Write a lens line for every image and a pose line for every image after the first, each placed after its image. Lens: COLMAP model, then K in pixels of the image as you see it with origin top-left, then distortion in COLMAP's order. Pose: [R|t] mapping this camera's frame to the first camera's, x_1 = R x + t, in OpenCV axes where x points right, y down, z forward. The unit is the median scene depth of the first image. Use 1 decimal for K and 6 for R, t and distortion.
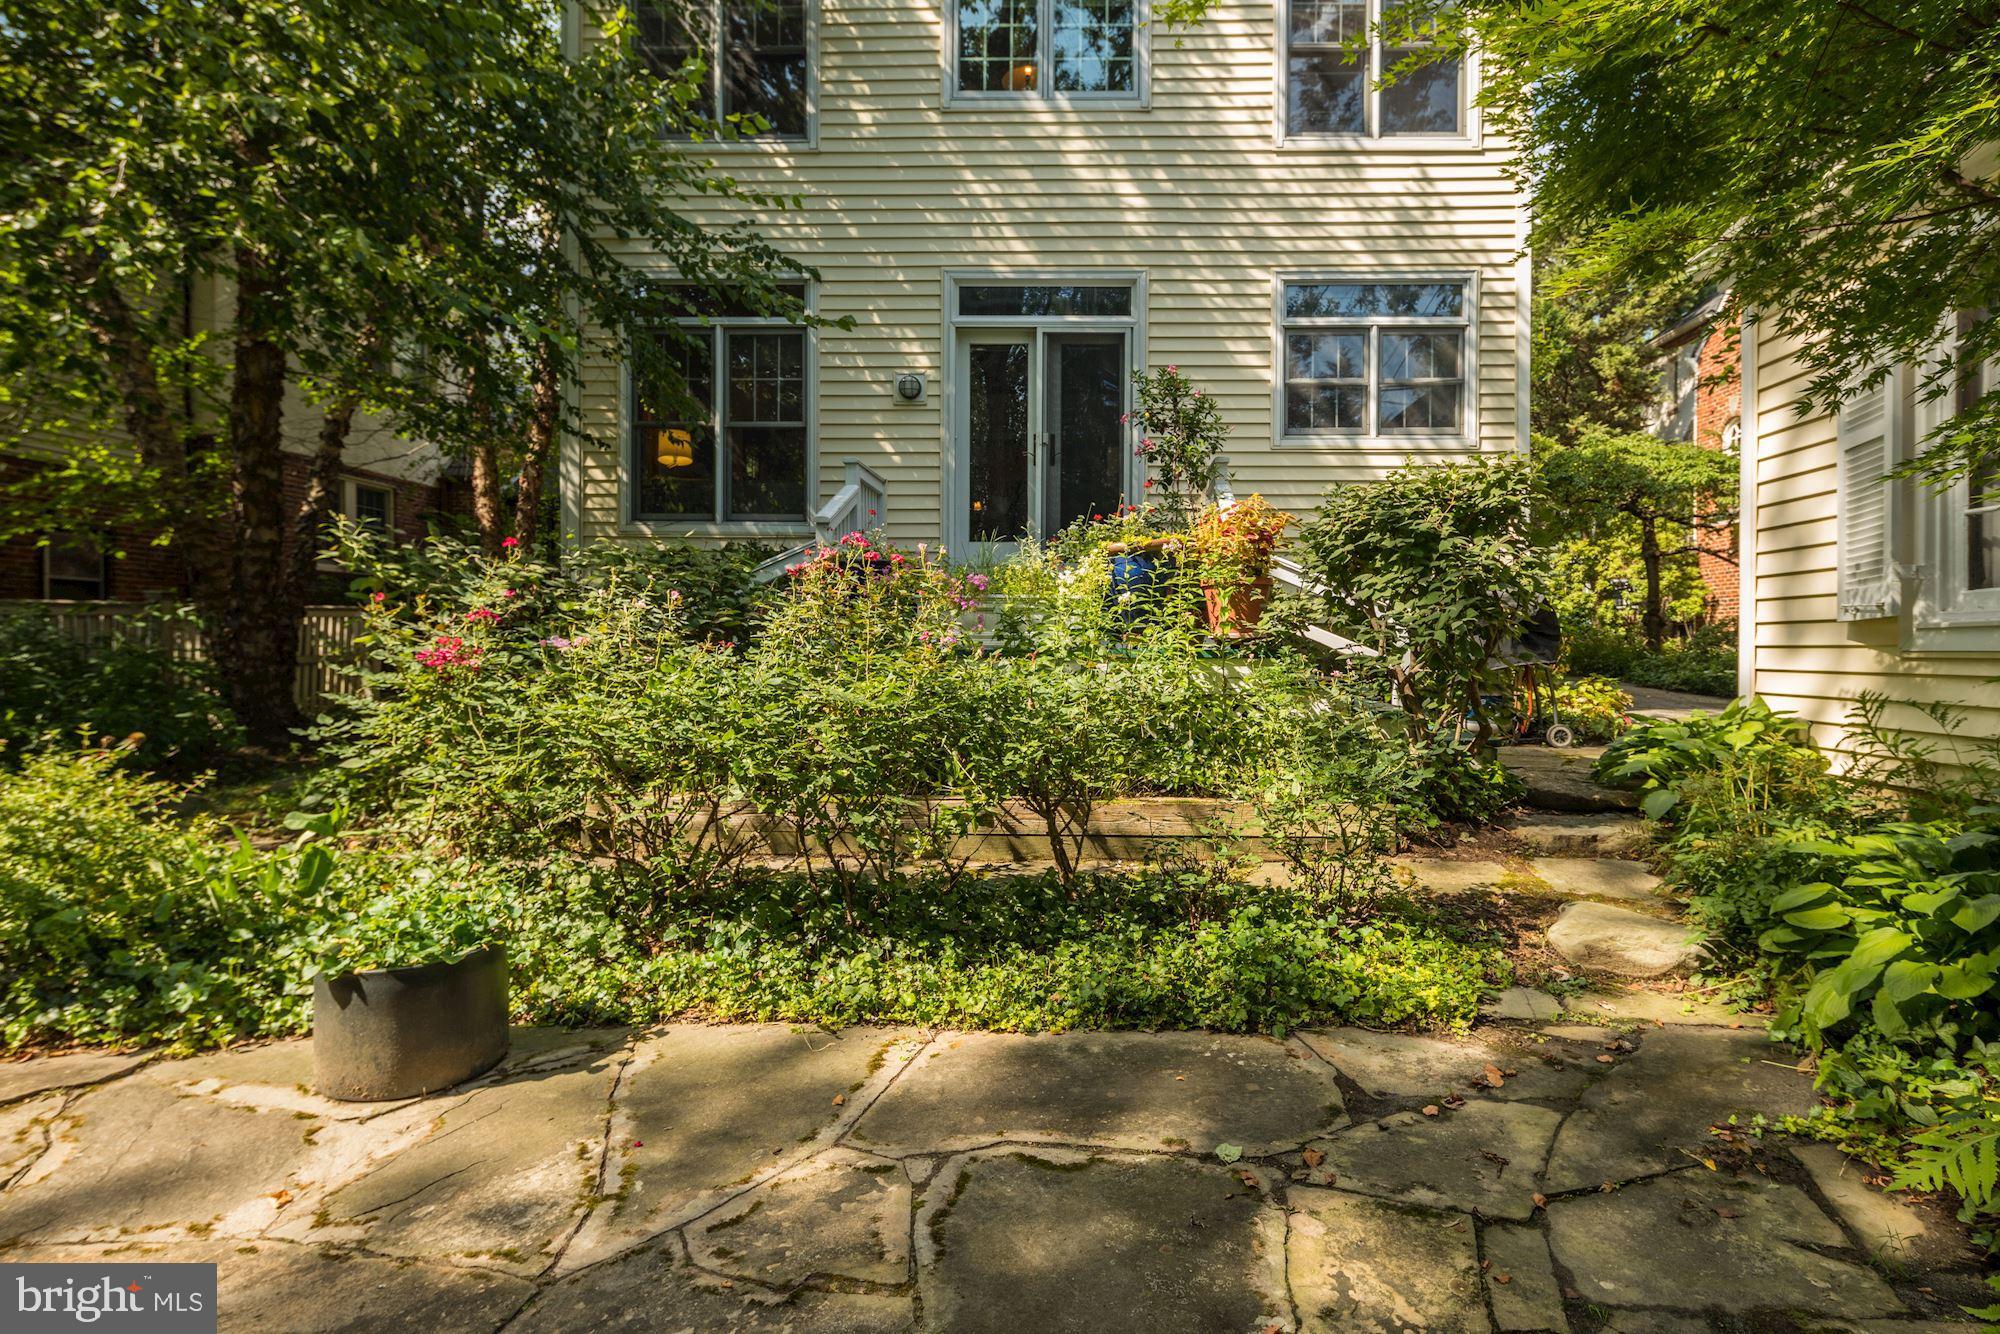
lens RADIAL K [[988.6, 0, 1069.0], [0, 988.6, 659.4], [0, 0, 1]] dist [-0.000370, -0.001333]
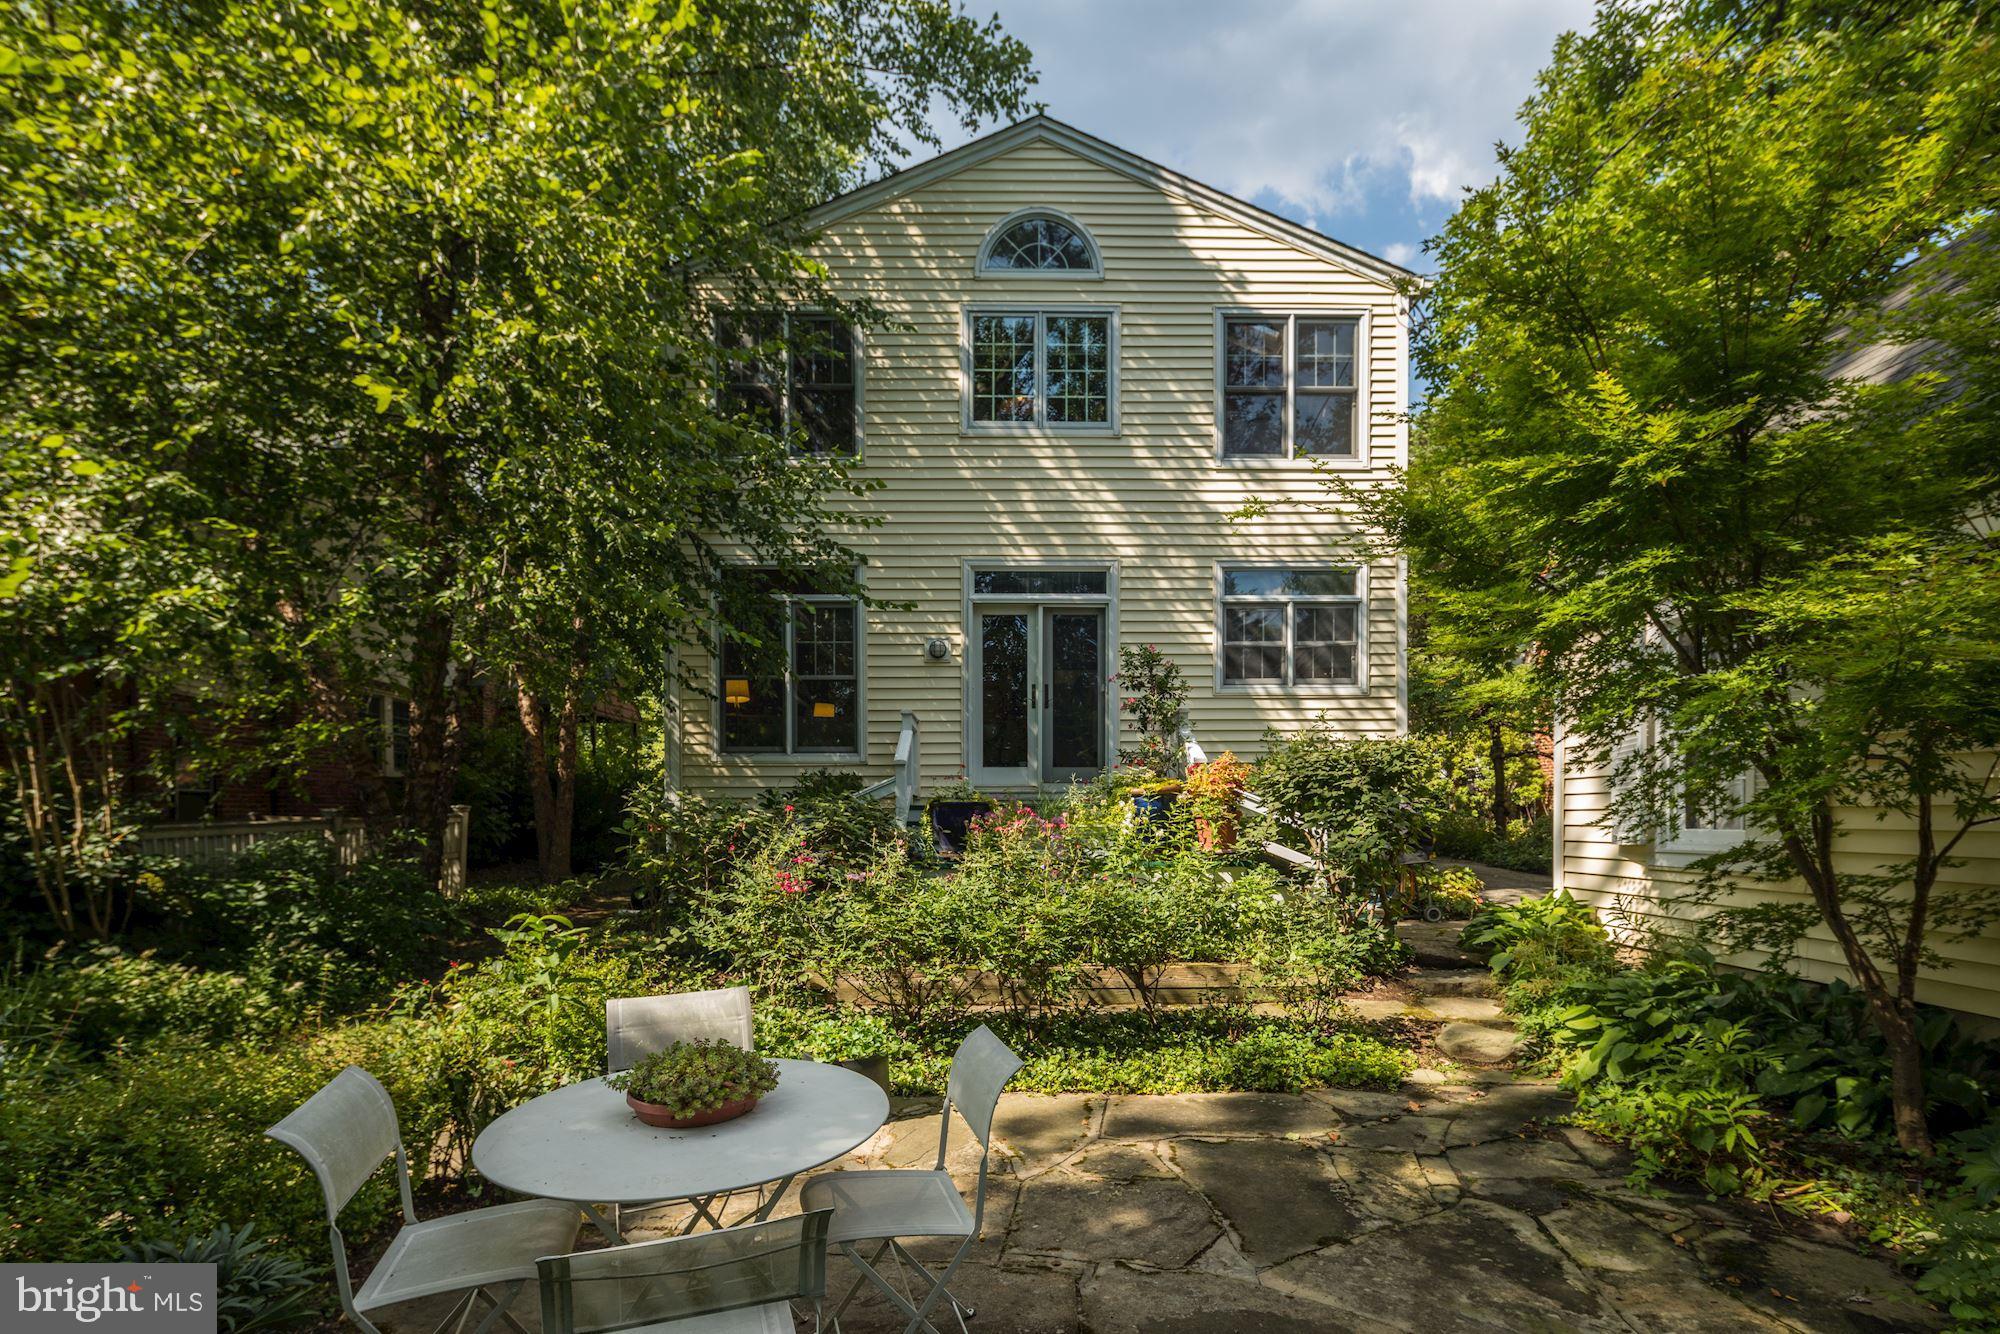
lens RADIAL K [[973.0, 0, 976.3], [0, 973.0, 837.0], [0, 0, 1]] dist [0.003731, -0.000411]
pose [[0.999206, -0.010343, 0.038481, -0.301742], [0.009845, 0.999866, 0.013108, -0.083289], [-0.038612, -0.012719, 0.999173, -0.525789]]
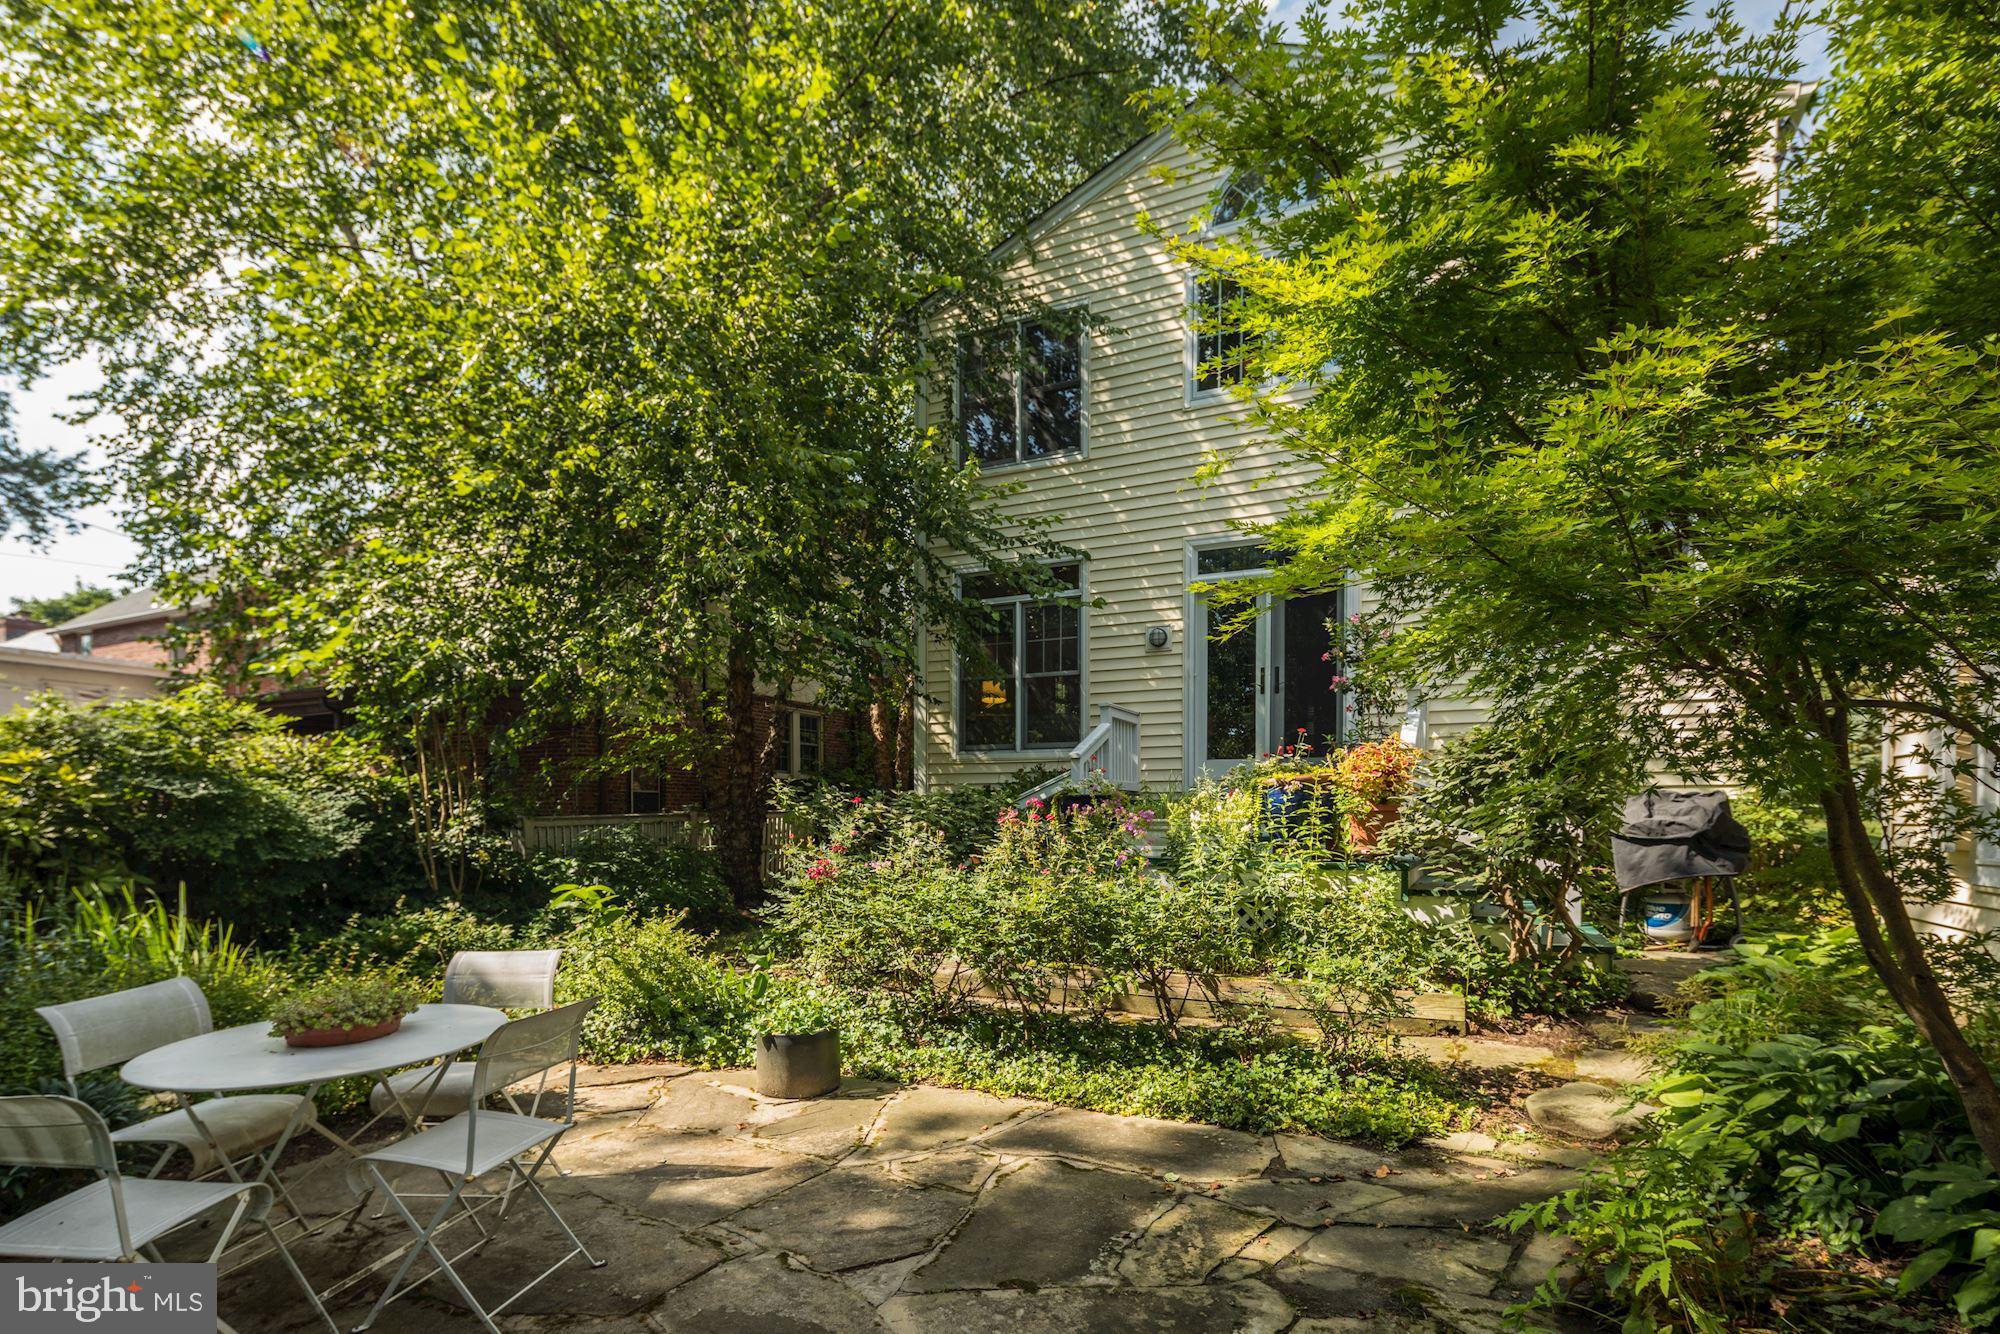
lens RADIAL K [[981.4, 0, 998.9], [0, 981.4, 826.9], [0, 0, 1]] dist [0.001187, -0.002227]
pose [[0.907165, 0.000192, -0.420774, 0.329212], [-0.000419, 1.000000, -0.000446, -0.067118], [0.420774, 0.000581, 0.907165, -0.382769]]
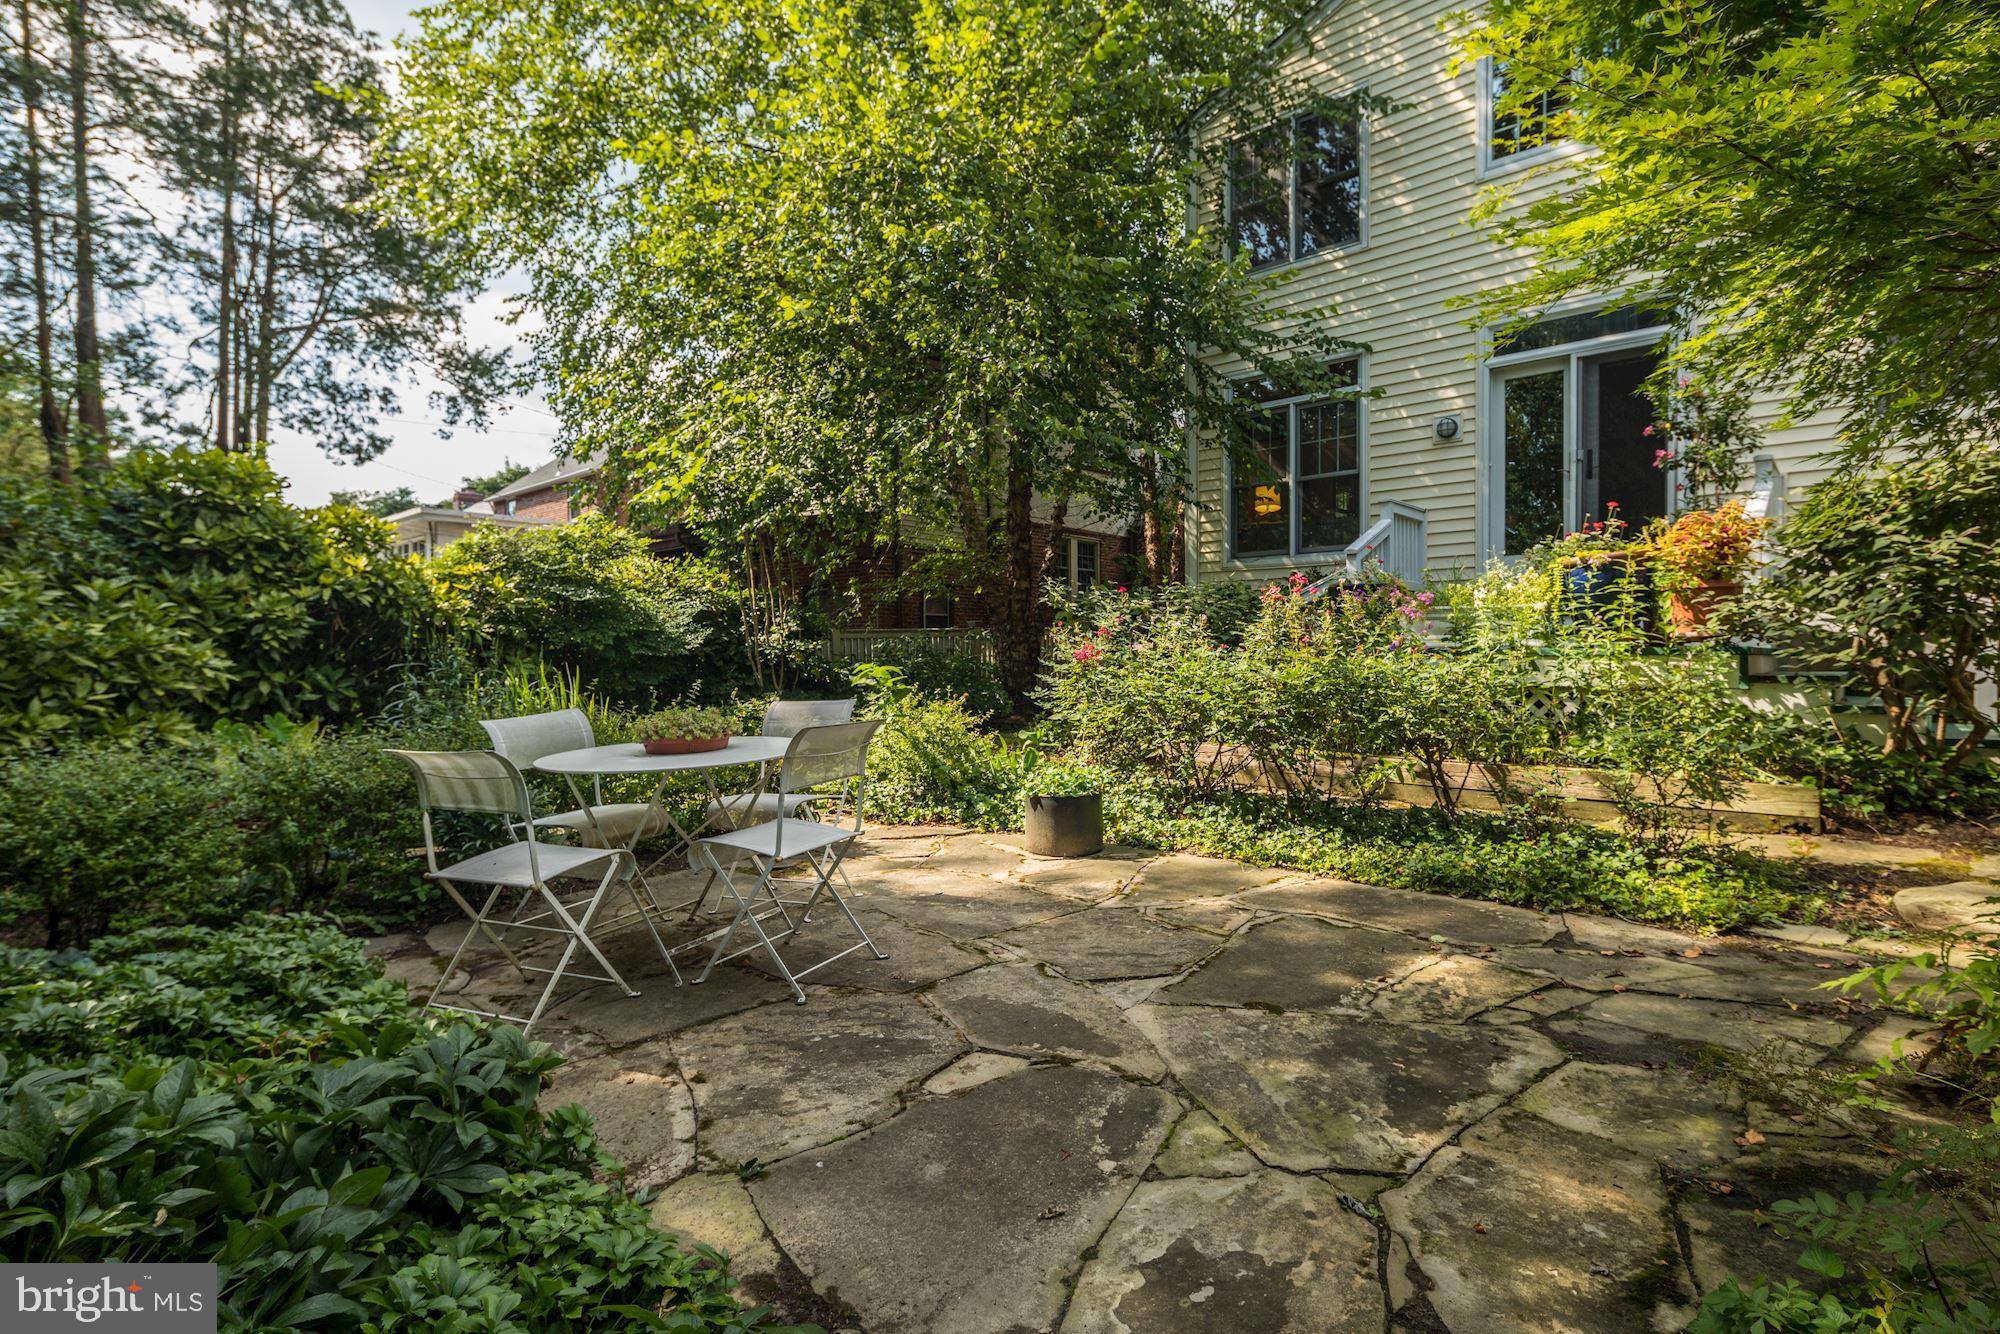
lens RADIAL K [[972.3, 0, 1000.0], [0, 972.3, 667.0], [0, 0, 1]] dist [0.002539, -0.001693]
pose [[0.752955, 0.000435, -0.658072, 0.368717], [-0.001522, 0.999998, -0.001079, 0.018592], [0.658070, 0.001814, 0.752954, -0.399102]]
